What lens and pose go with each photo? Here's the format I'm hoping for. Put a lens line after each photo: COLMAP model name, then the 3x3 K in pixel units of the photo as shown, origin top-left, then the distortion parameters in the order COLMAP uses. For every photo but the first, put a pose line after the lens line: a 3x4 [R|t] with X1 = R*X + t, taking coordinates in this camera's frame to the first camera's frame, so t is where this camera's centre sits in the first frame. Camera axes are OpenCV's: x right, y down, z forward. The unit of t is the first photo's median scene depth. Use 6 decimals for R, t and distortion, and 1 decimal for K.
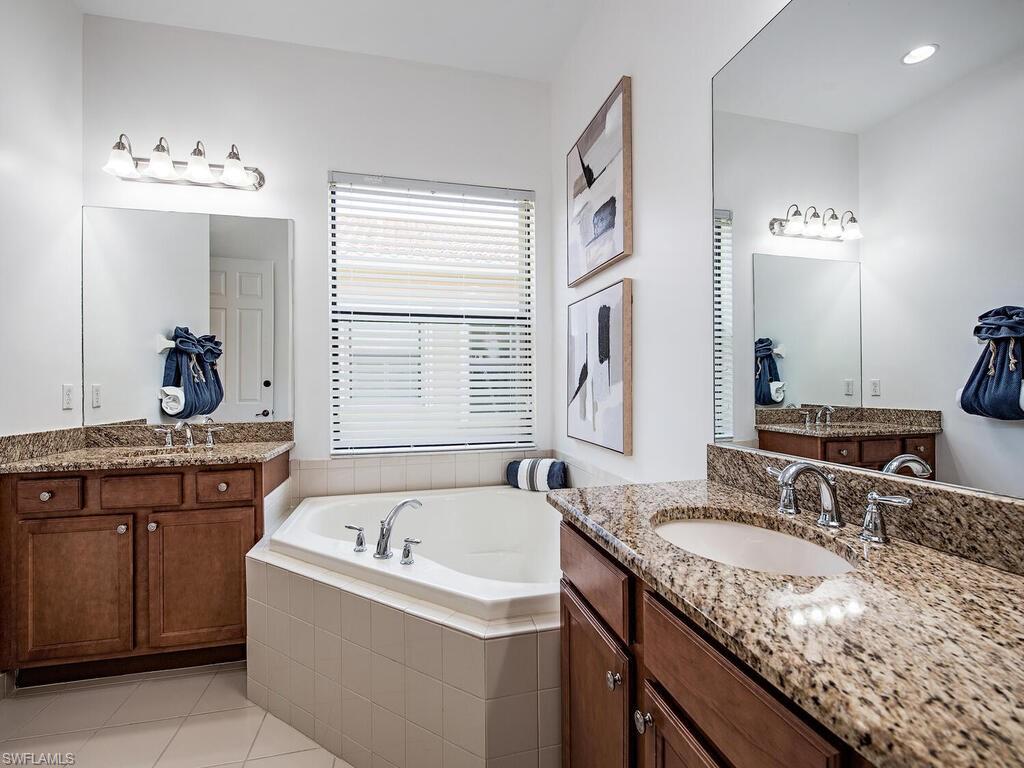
lens RADIAL K [[458.1, 0, 512.0], [0, 458.1, 384.6], [0, 0, 1]] dist [0.000002, -0.000006]
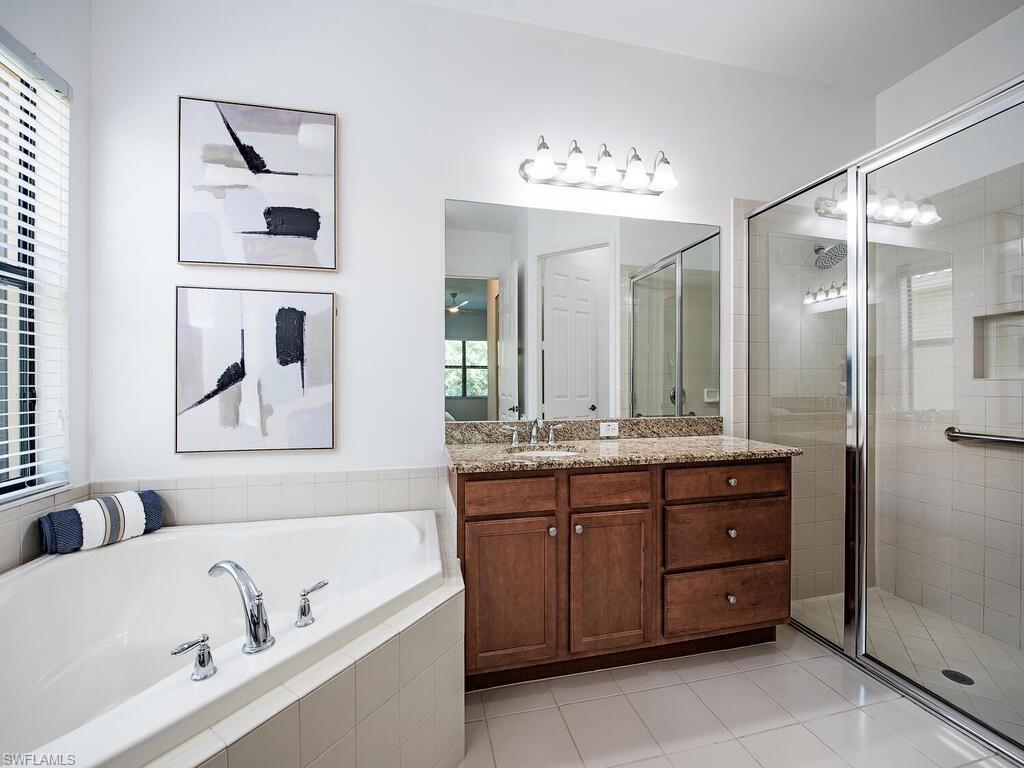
lens RADIAL K [[419.8, 0, 512.1], [0, 419.8, 384.7], [0, 0, 1]] dist [0.000033, -0.000039]
pose [[0.007051, 0.005519, 0.999960, -0.667058], [0.004656, 0.999974, -0.005552, 0.002918], [-0.999964, 0.004695, 0.007025, 0.477994]]
